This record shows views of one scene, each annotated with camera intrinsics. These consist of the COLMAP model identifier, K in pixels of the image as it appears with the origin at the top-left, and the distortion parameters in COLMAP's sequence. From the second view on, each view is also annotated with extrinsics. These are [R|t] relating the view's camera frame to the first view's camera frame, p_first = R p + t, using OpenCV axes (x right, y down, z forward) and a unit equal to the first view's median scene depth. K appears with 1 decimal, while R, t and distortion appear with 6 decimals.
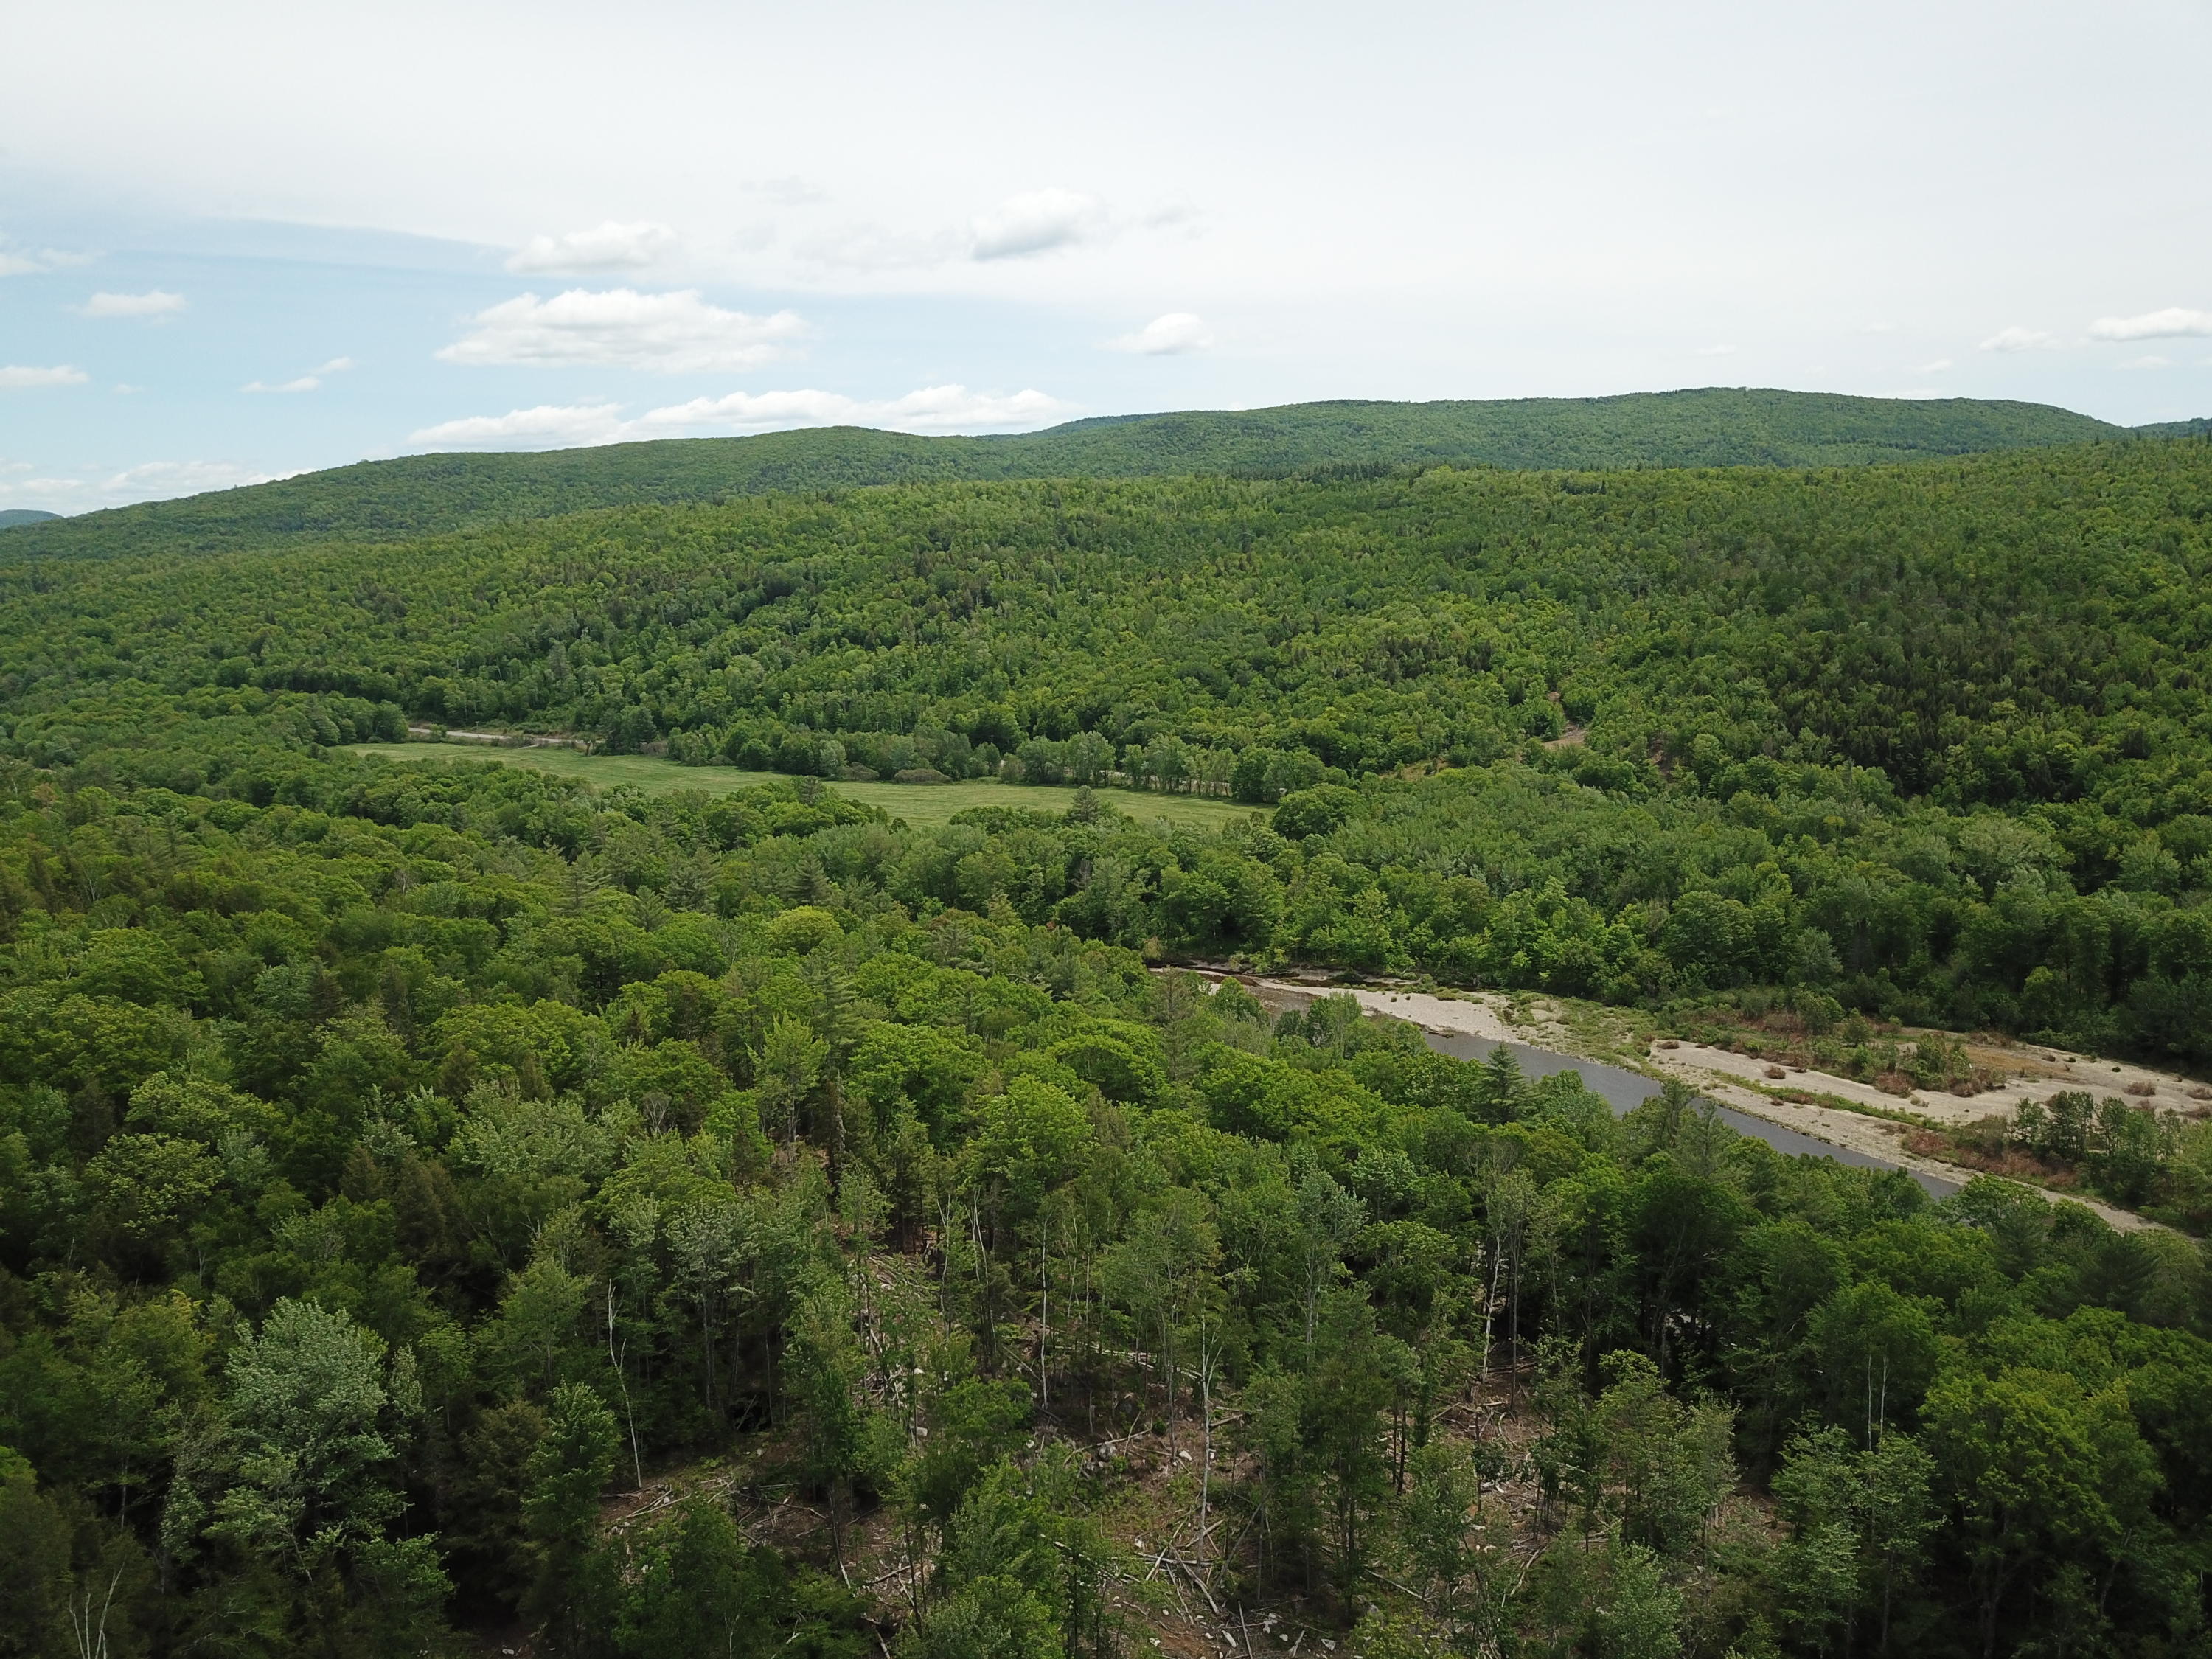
lens RADIAL K [[1587.8, 0, 1108.6], [0, 1587.8, 793.5], [0, 0, 1]] dist [0.001539, 0.002024]
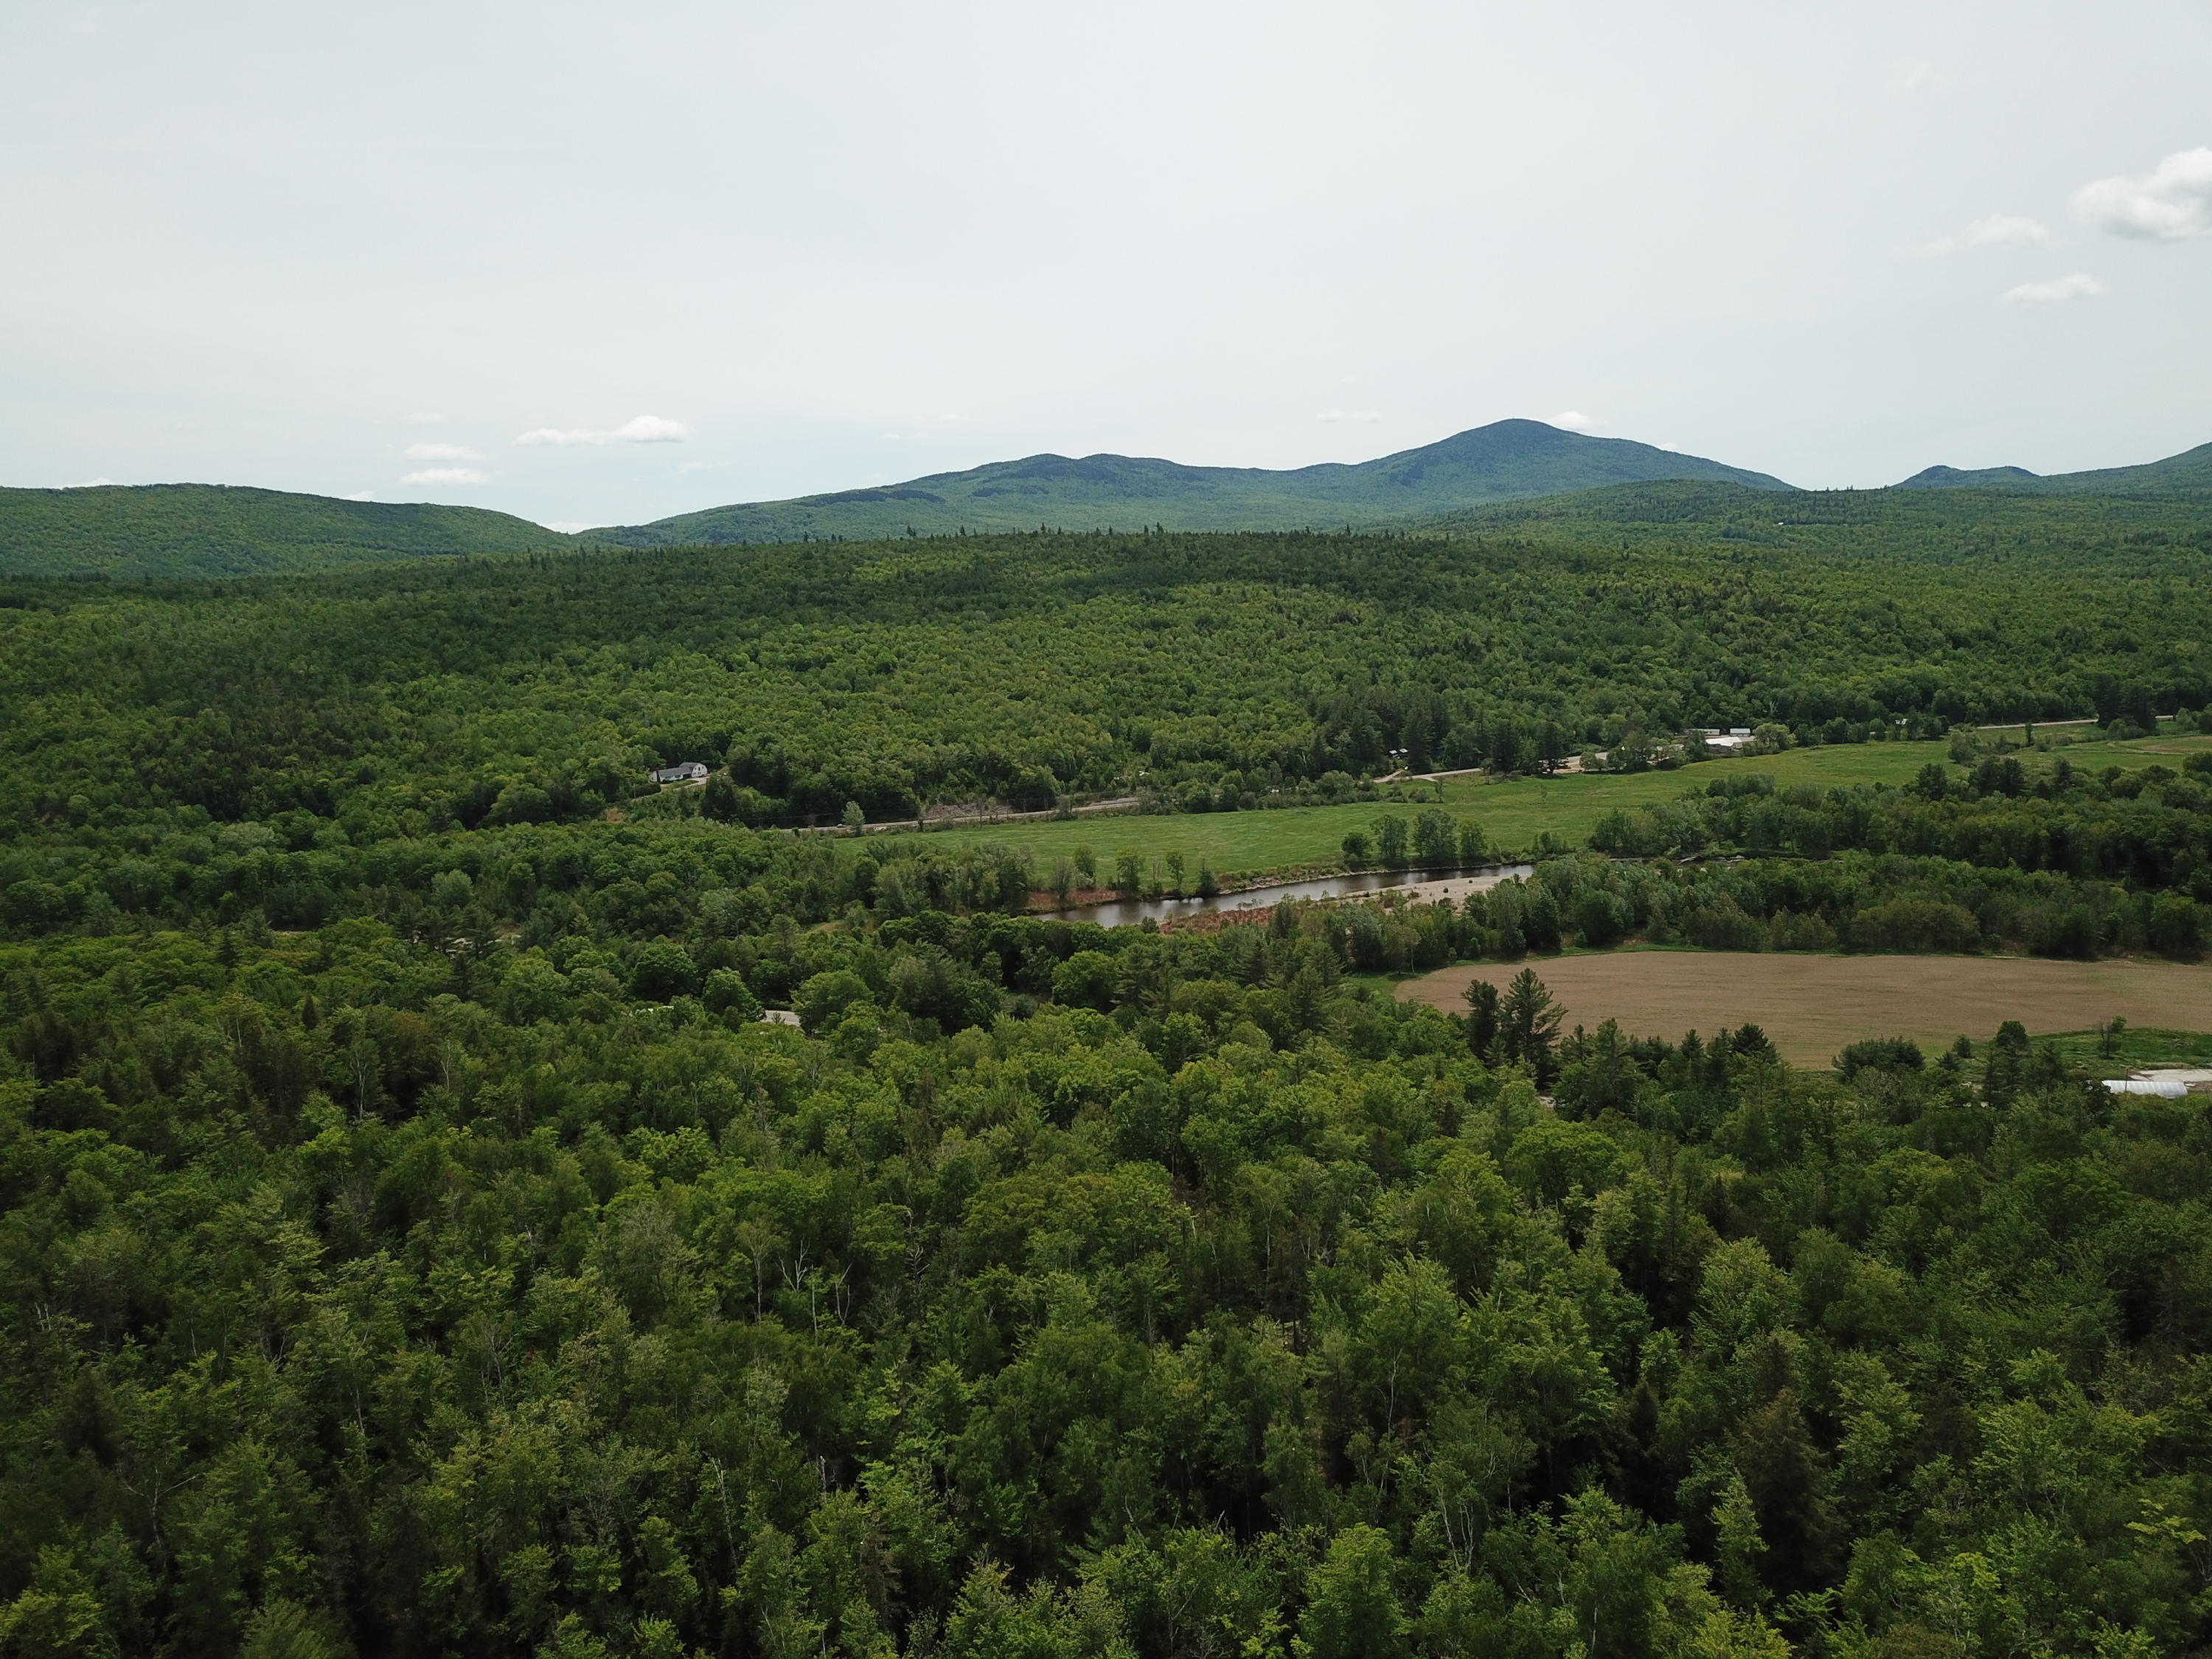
lens RADIAL K [[1668.9, 0, 1106.0], [0, 1668.9, 829.5], [0, 0, 1]] dist [0.018910, -0.011983]
pose [[0.686883, -0.104518, 0.719213, -0.063784], [0.128223, 0.991509, 0.021629, 0.073634], [-0.715367, 0.077363, 0.694453, -0.639853]]
